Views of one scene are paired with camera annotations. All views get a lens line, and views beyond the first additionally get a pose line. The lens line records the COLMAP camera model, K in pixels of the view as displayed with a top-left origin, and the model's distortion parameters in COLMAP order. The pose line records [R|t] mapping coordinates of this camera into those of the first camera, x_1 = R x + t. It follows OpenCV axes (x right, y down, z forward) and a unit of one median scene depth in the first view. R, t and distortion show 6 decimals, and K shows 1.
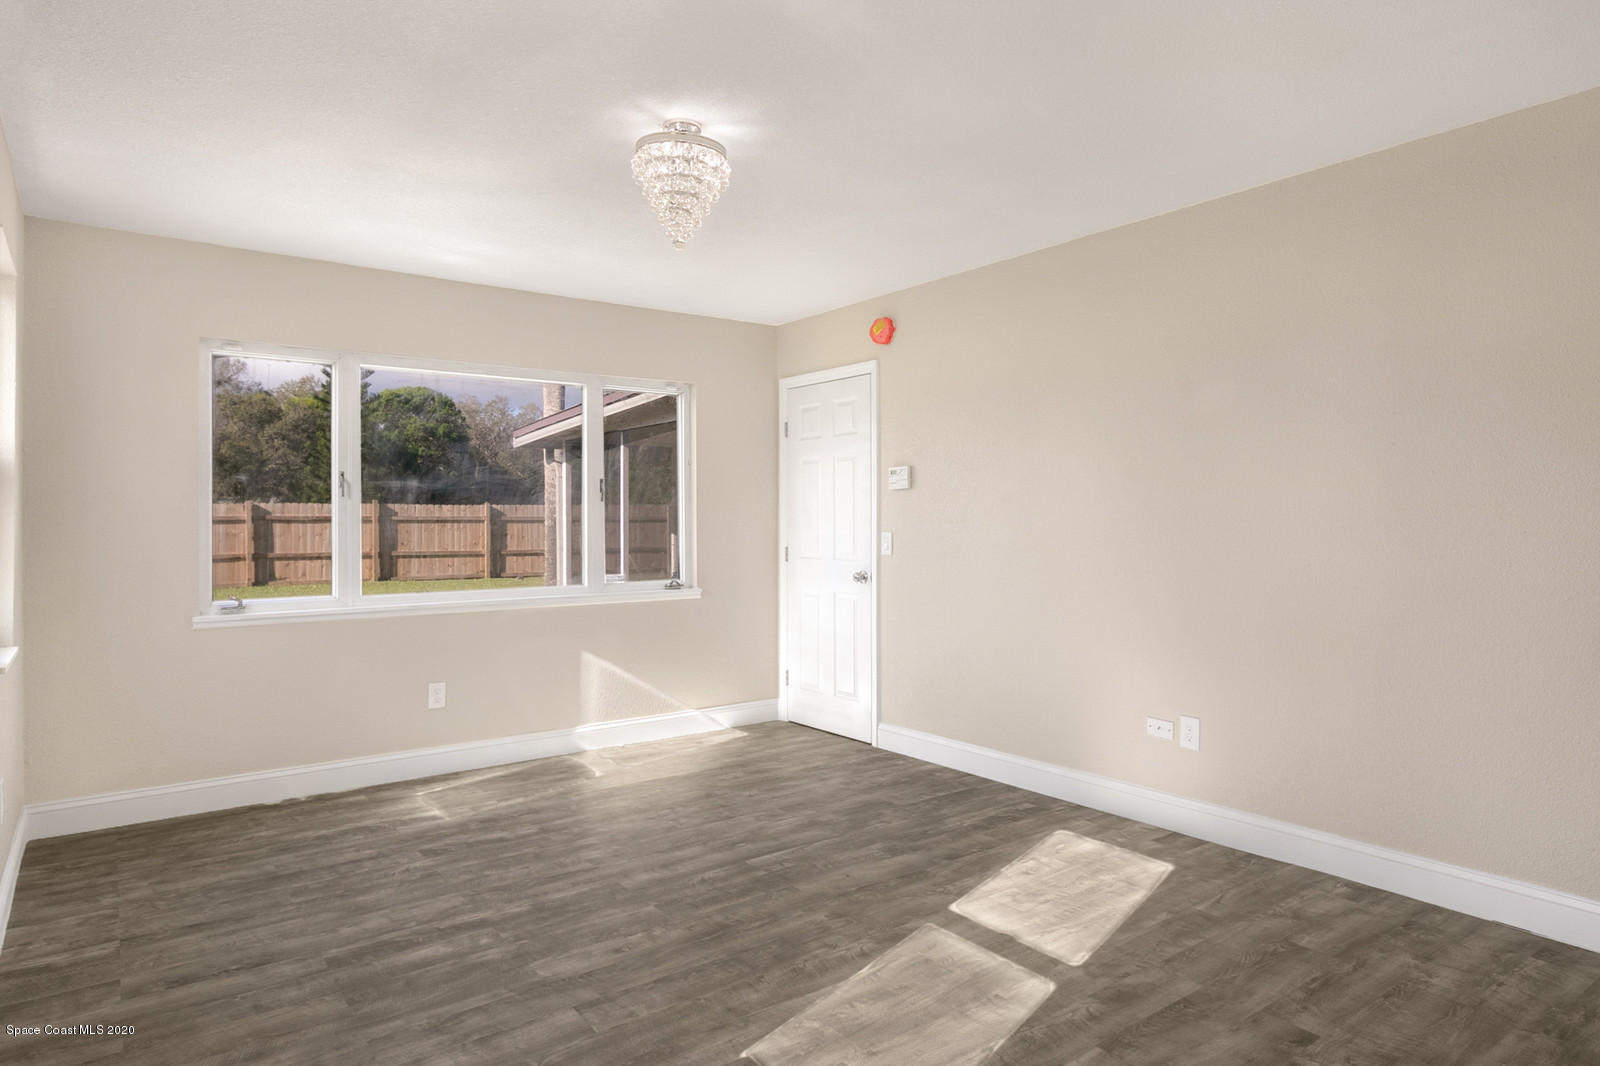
lens RADIAL K [[916.7, 0, 783.5], [0, 916.7, 523.8], [0, 0, 1]] dist [0.006134, 0.000813]
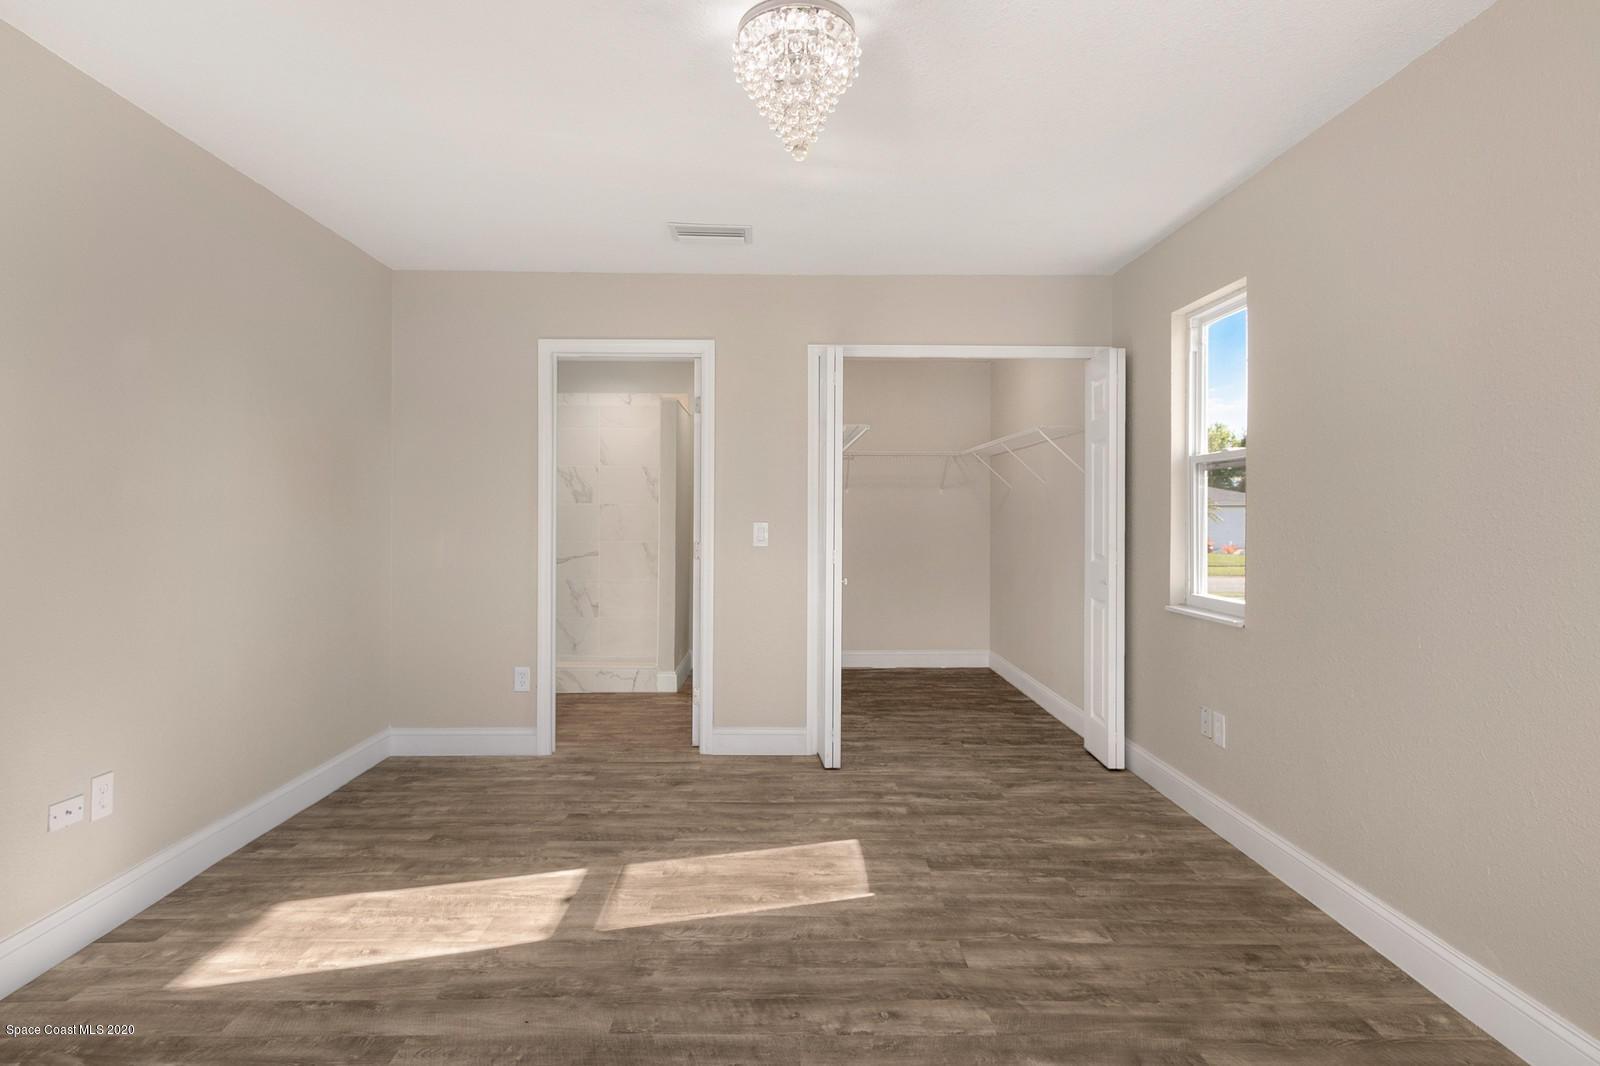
lens RADIAL K [[827.7, 0, 795.2], [0, 827.7, 527.1], [0, 0, 1]] dist [0.001961, -0.000767]
pose [[-0.808445, -0.009040, 0.588502, -0.575951], [-0.001462, 0.999910, 0.013351, 0.000665], [-0.588569, 0.009933, -0.808386, 1.732592]]
